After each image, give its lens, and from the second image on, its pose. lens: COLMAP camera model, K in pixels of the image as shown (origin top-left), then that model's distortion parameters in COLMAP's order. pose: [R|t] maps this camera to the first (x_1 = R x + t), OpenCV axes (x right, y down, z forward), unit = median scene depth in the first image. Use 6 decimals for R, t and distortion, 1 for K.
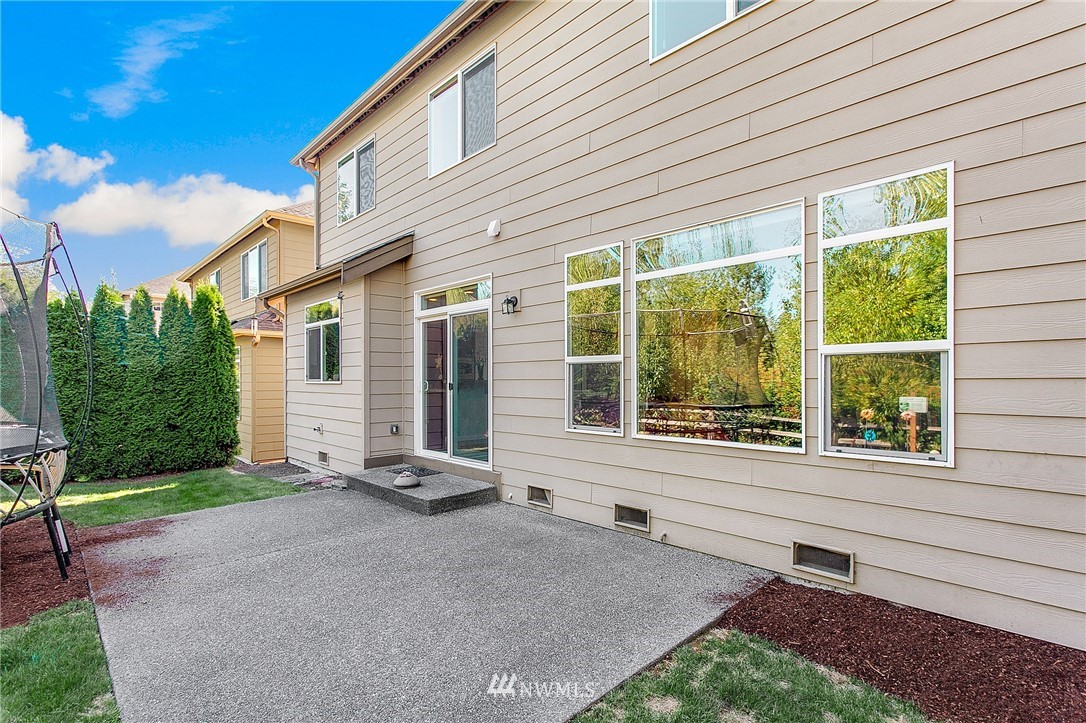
lens RADIAL K [[522.8, 0, 548.5], [0, 522.8, 372.8], [0, 0, 1]] dist [0.001649, 0.002122]
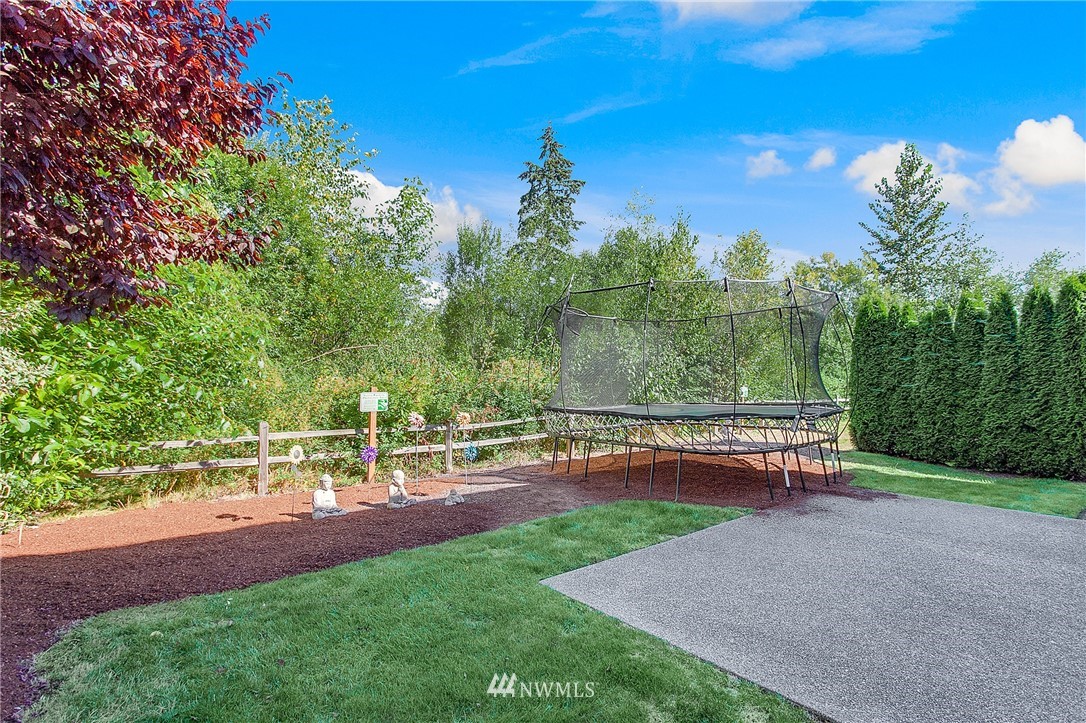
lens RADIAL K [[522.8, 0, 548.5], [0, 522.8, 372.8], [0, 0, 1]] dist [0.001649, 0.002122]
pose [[-0.066915, 0.002861, -0.997755, 0.315330], [-0.000222, 0.999996, 0.002883, -0.001980], [0.997759, 0.000414, -0.066914, 0.178996]]
